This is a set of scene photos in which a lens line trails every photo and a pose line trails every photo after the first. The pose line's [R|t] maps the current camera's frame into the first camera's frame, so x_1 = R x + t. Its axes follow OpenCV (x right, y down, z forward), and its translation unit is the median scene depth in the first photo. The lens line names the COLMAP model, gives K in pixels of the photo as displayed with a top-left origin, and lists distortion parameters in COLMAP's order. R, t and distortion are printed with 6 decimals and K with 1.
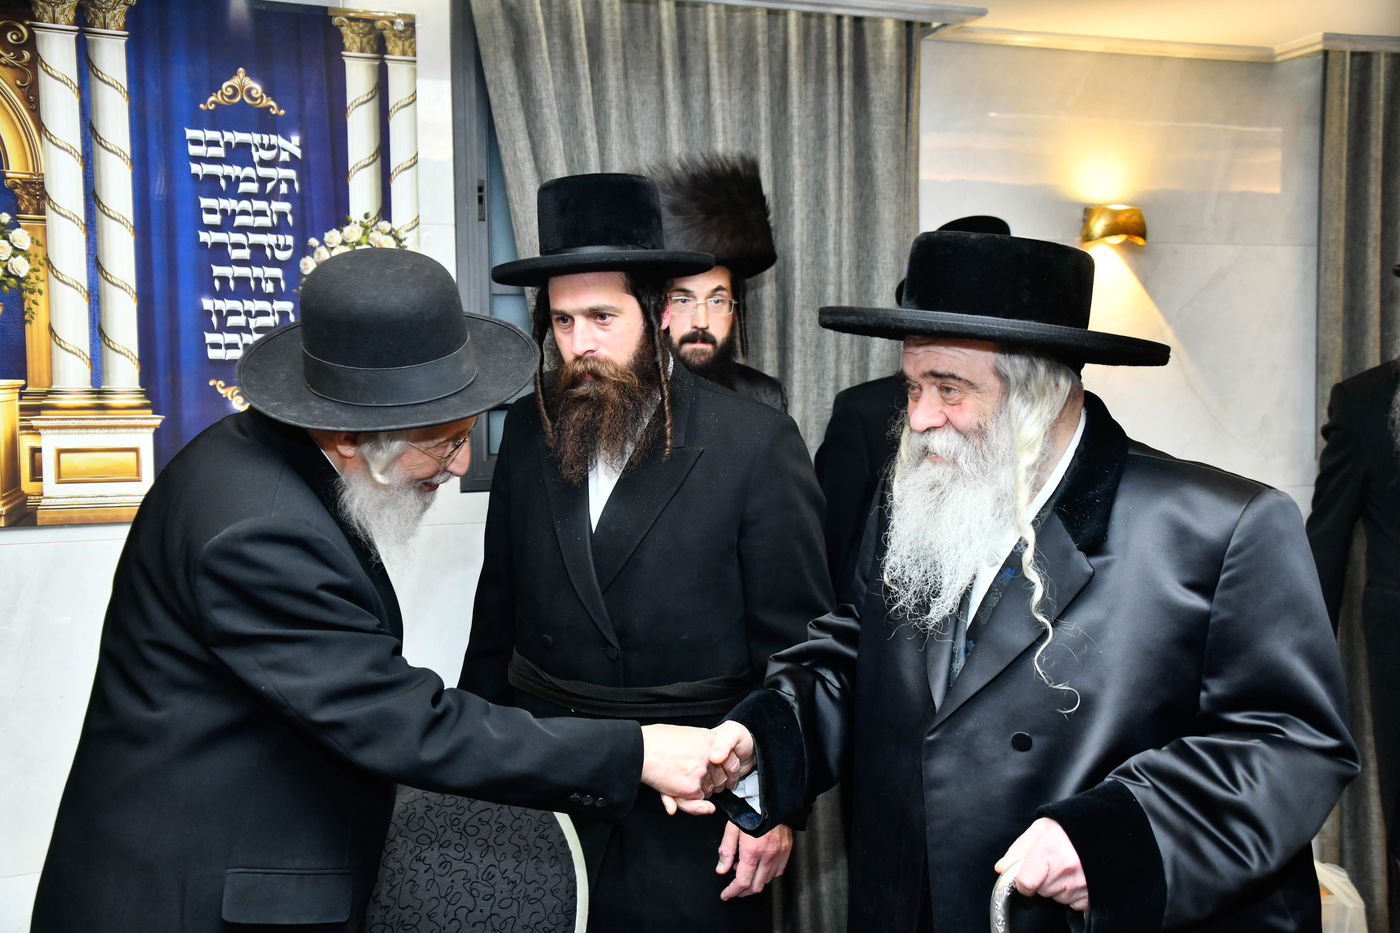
lens RADIAL K [[1487.4, 0, 693.9], [0, 1487.4, 483.5], [0, 0, 1]] dist [0.084569, 0.000000]
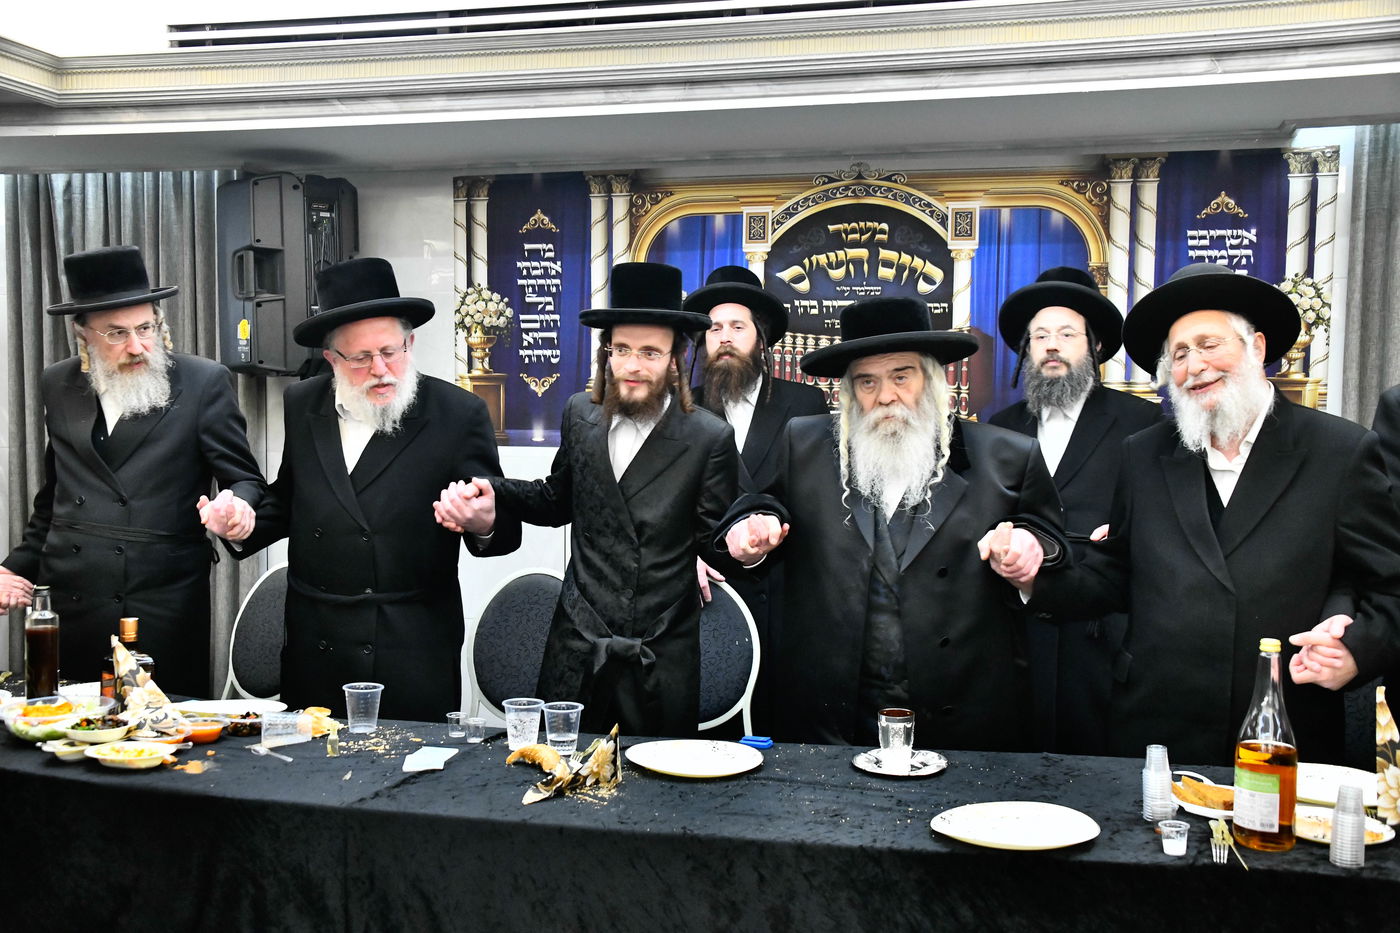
lens RADIAL K [[1500.2, 0, 728.7], [0, 1500.2, 456.9], [0, 0, 1]] dist [0.068102, 0.000000]
pose [[0.813620, 0.046258, -0.579554, 0.239563], [-0.053150, 0.998574, 0.005087, 0.039437], [0.578962, 0.026664, 0.814918, -0.676292]]
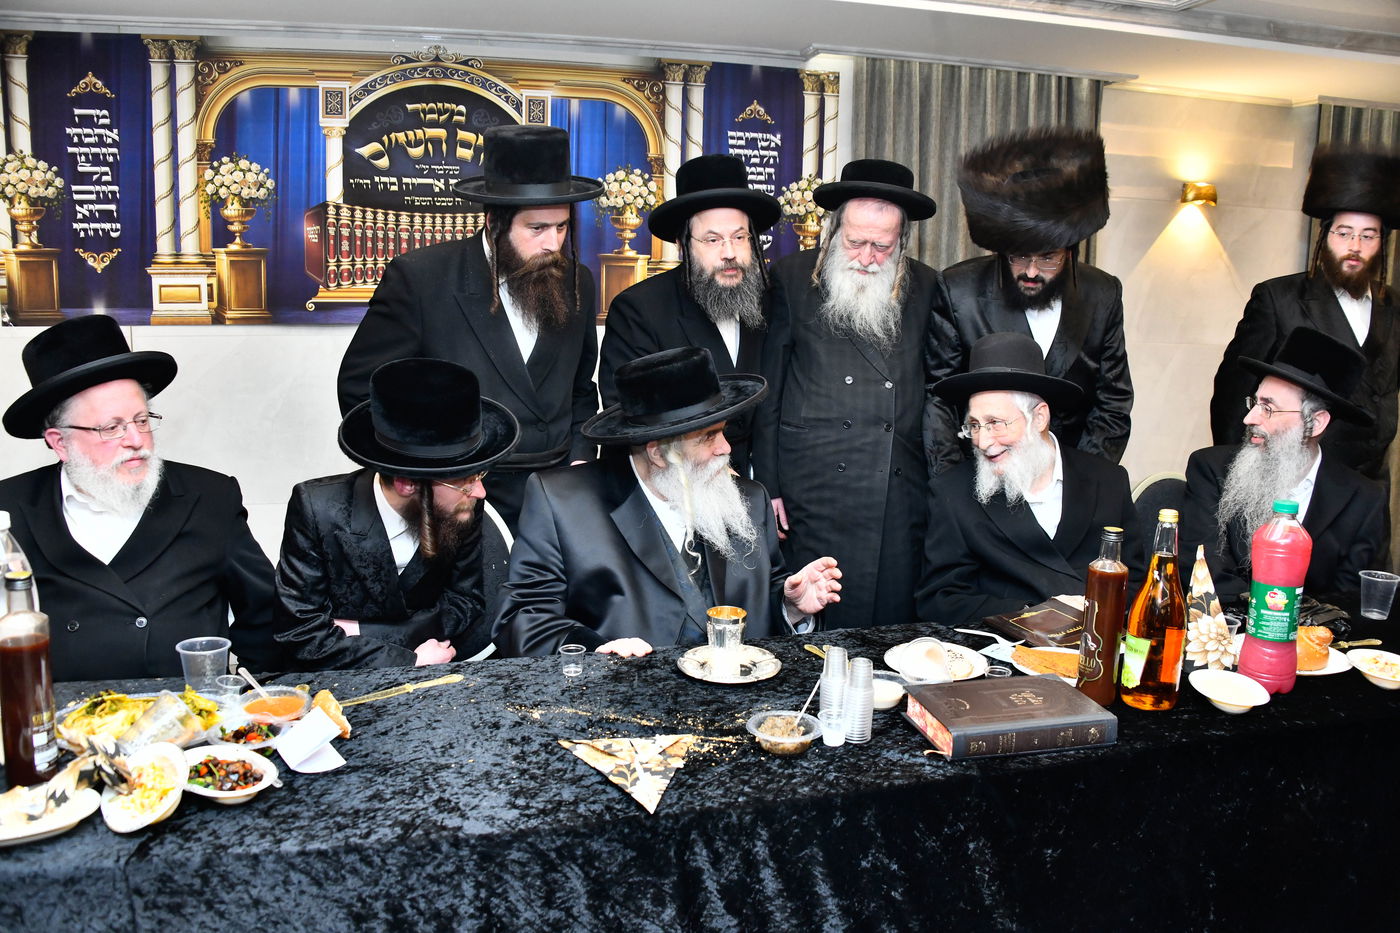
lens RADIAL K [[1103.0, 0, 711.5], [0, 1103.0, 477.5], [0, 0, 1]] dist [-0.135985, 0.059432]
pose [[0.990910, 0.058445, -0.121170, -0.154071], [-0.043714, 0.991707, 0.120855, 0.044210], [0.127228, -0.114460, 0.985247, -0.459426]]
